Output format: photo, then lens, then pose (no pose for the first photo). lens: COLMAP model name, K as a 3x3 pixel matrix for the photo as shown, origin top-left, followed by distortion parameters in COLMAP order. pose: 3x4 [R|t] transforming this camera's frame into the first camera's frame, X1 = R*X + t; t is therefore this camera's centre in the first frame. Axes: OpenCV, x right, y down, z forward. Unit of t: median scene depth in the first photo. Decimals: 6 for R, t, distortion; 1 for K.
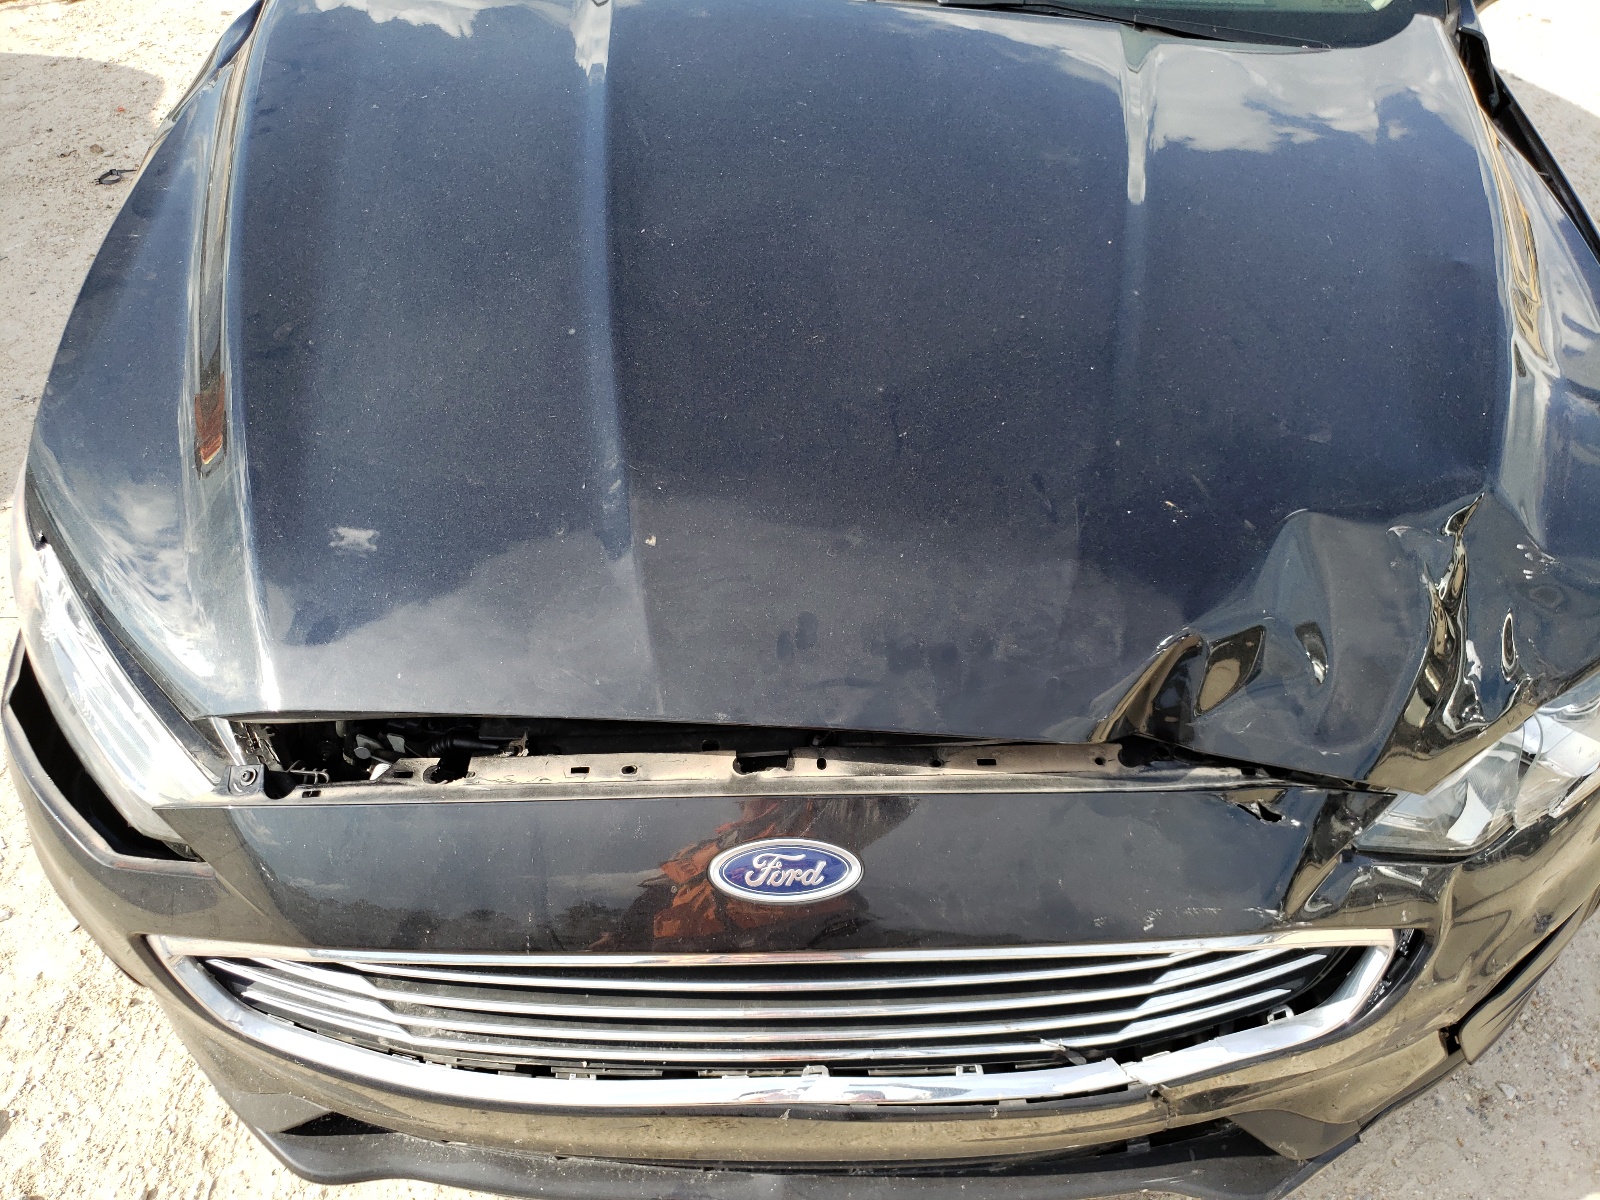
lens RADIAL K [[1203.7, 0, 800.0], [0, 1203.7, 600.0], [0, 0, 1]] dist [0.101525, -0.108487]
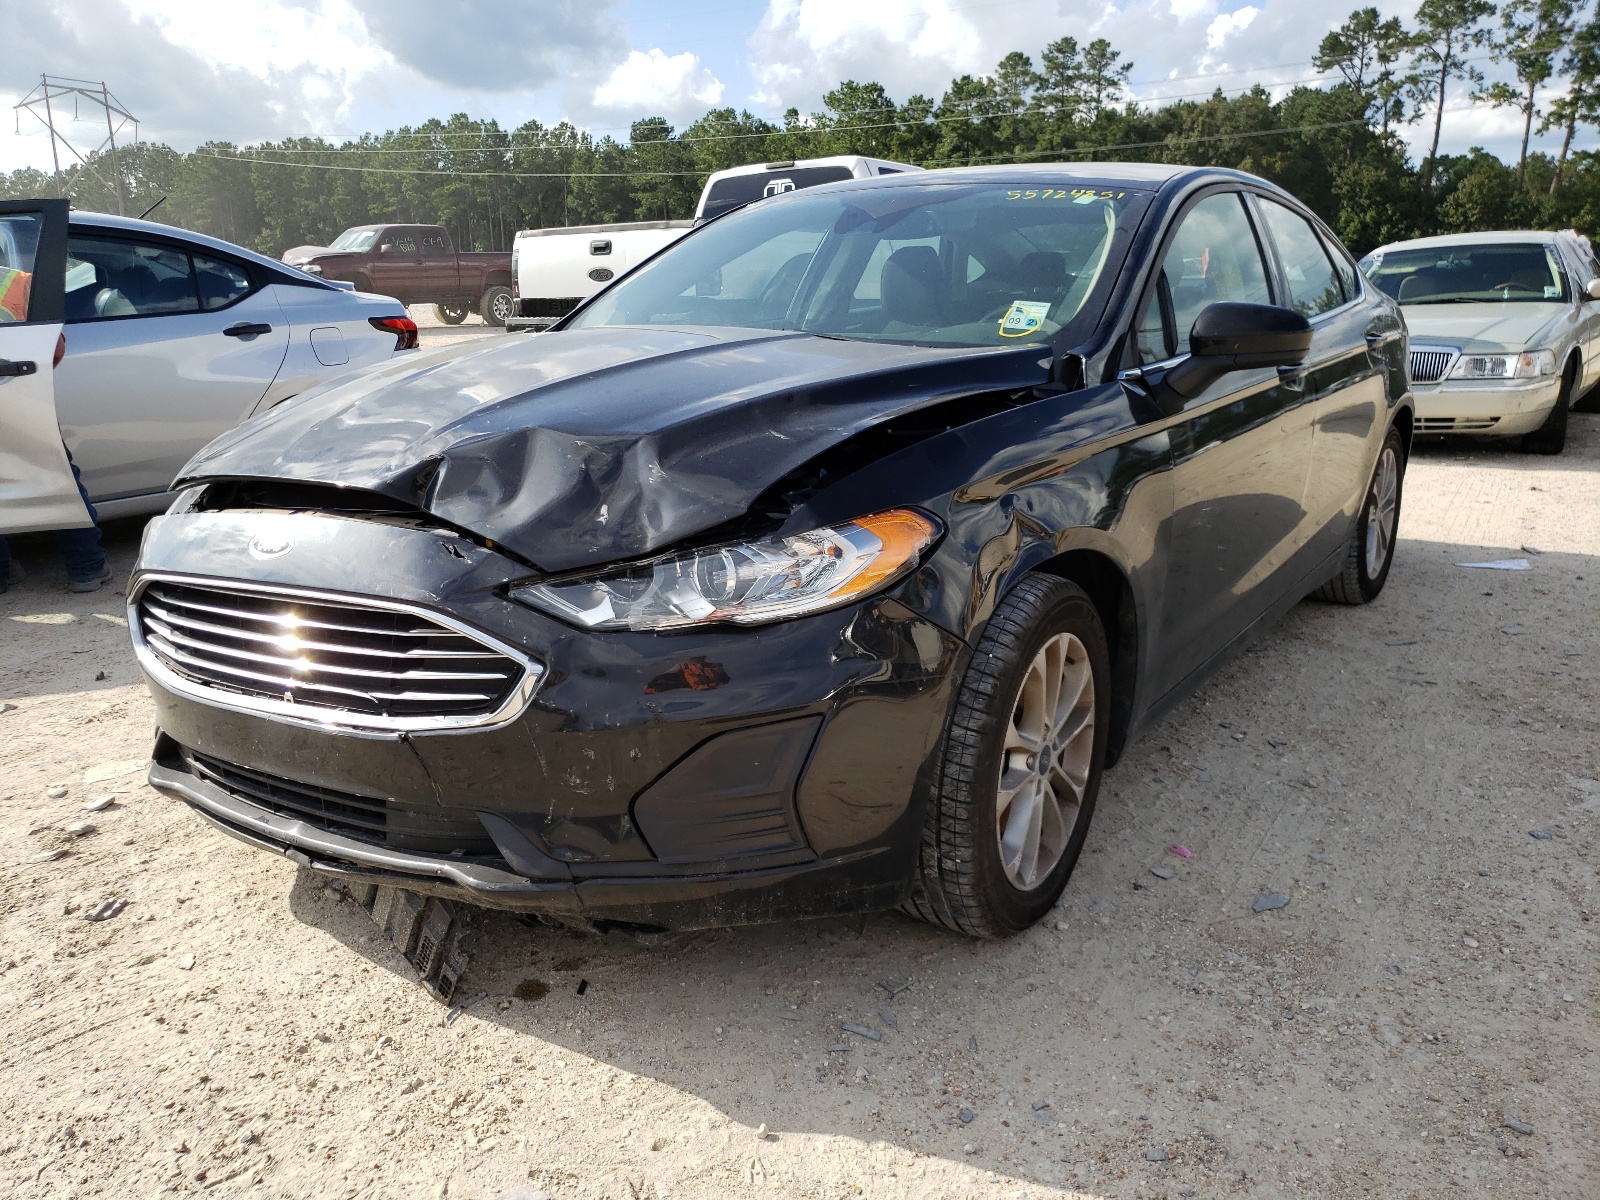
lens RADIAL K [[1203.7, 0, 800.0], [0, 1203.7, 600.0], [0, 0, 1]] dist [0.101525, -0.108487]
pose [[0.828809, 0.069483, -0.555201, 1.916029], [-0.330577, 0.861373, -0.385688, 0.805733], [0.451437, 0.503199, 0.736883, -0.138126]]
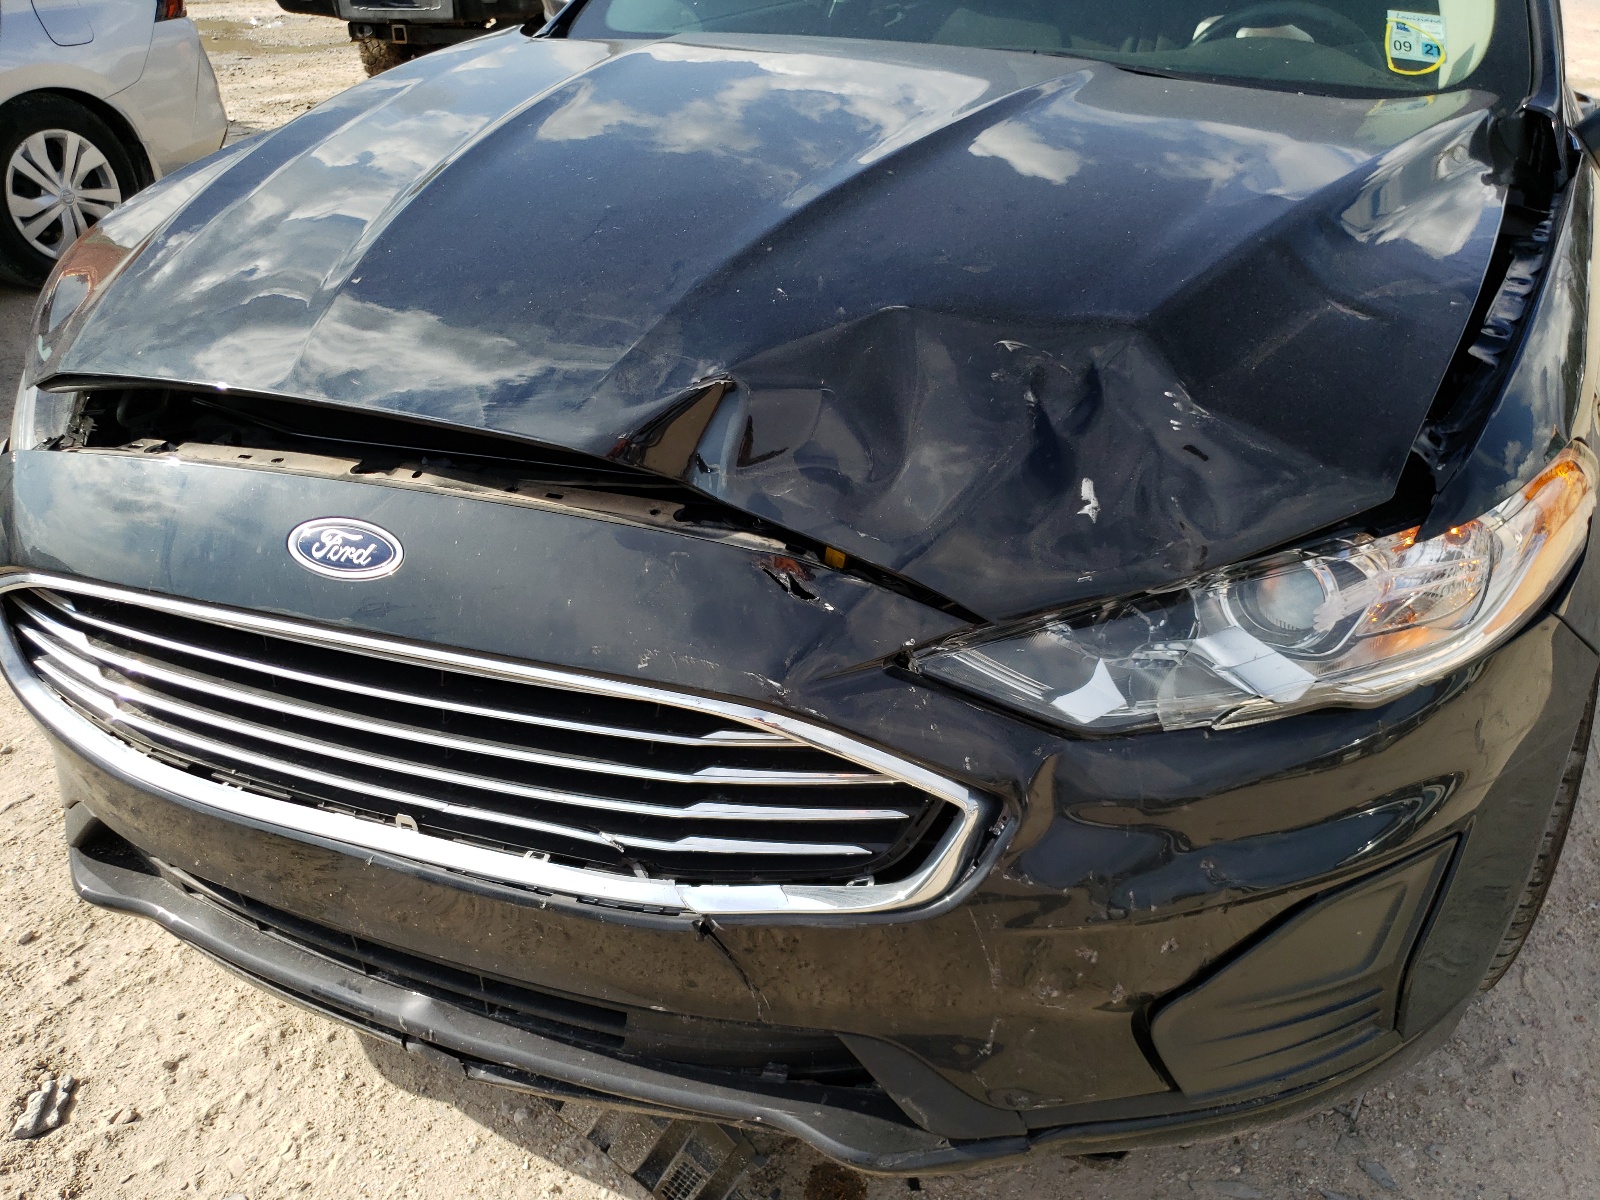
lens RADIAL K [[1234.0, 0, 832.7], [0, 1234.0, 599.3], [0, 0, 1]] dist [0.102852, -0.098709]
pose [[0.923454, 0.144717, -0.355373, 0.758419], [-0.228552, 0.951383, -0.206478, 0.379460], [0.308215, 0.271894, 0.911634, 0.119849]]
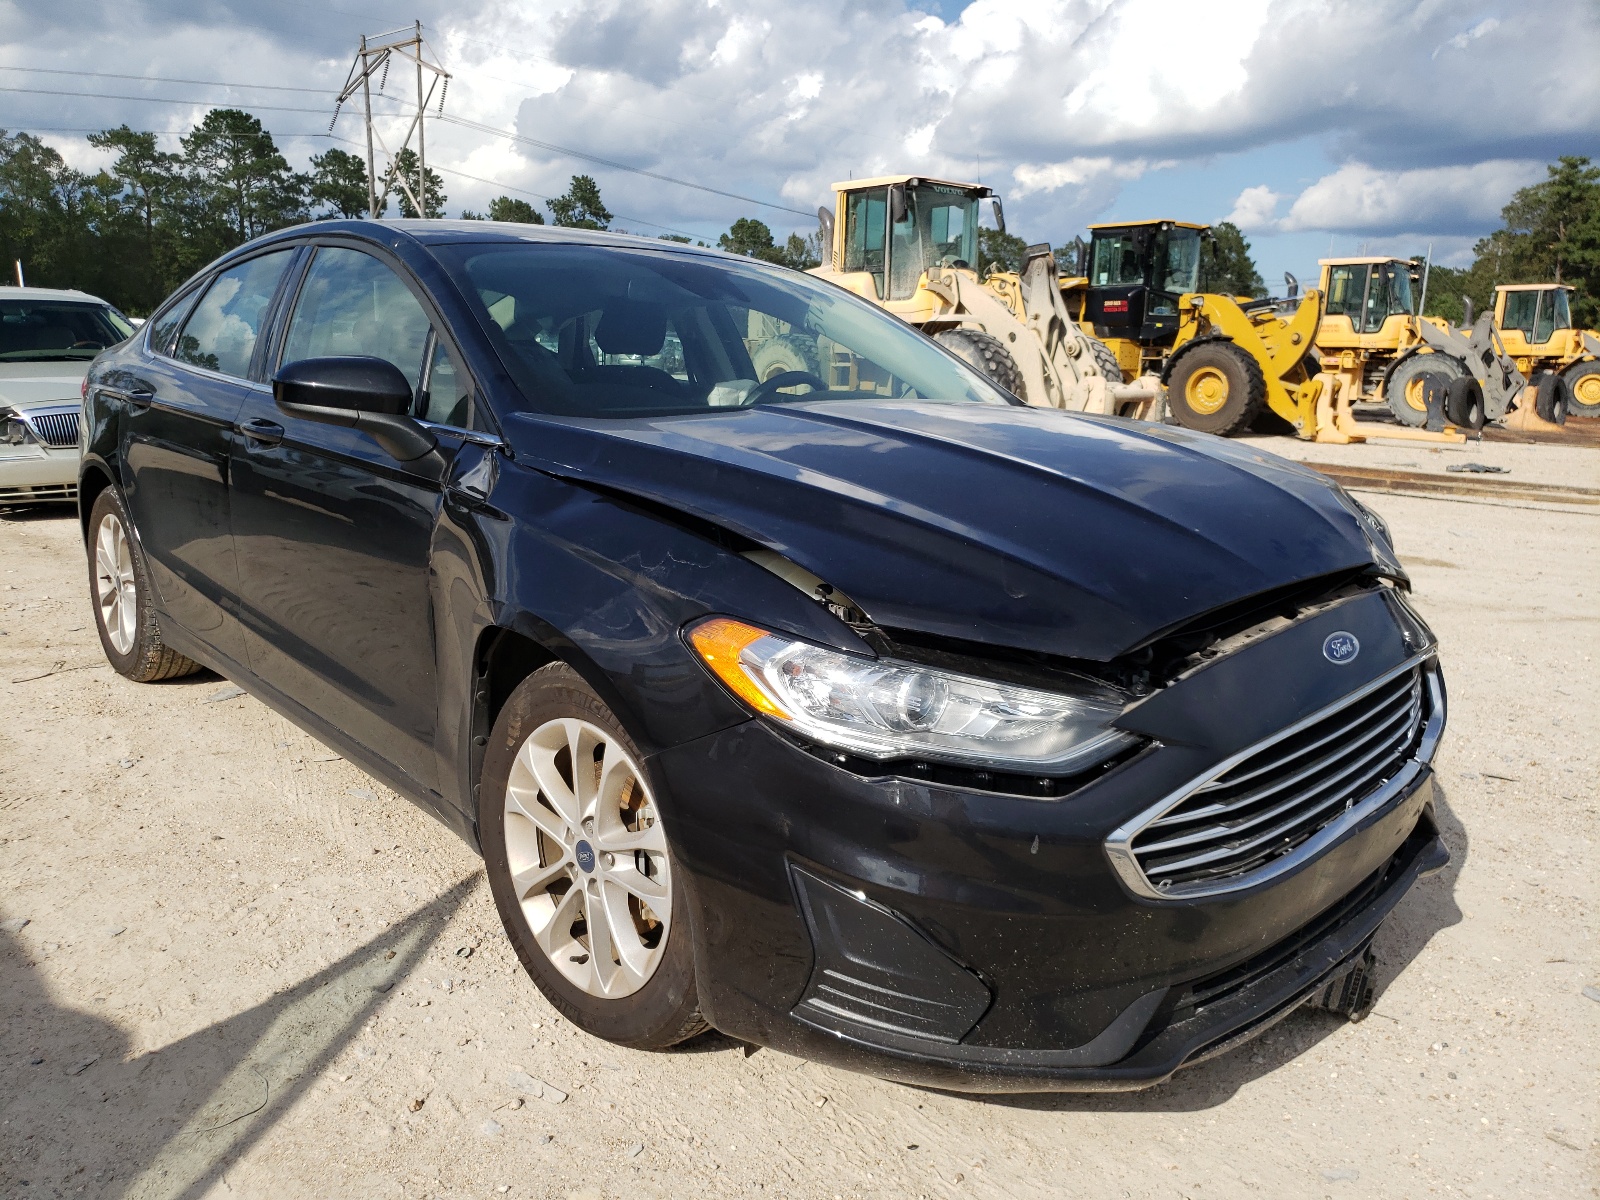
lens RADIAL K [[1203.7, 0, 800.0], [0, 1203.7, 600.0], [0, 0, 1]] dist [0.101525, -0.108487]
pose [[0.719950, -0.173436, 0.672006, -1.877647], [0.466551, 0.837790, -0.283614, 0.296881], [-0.513811, 0.517713, 0.684084, 0.047179]]
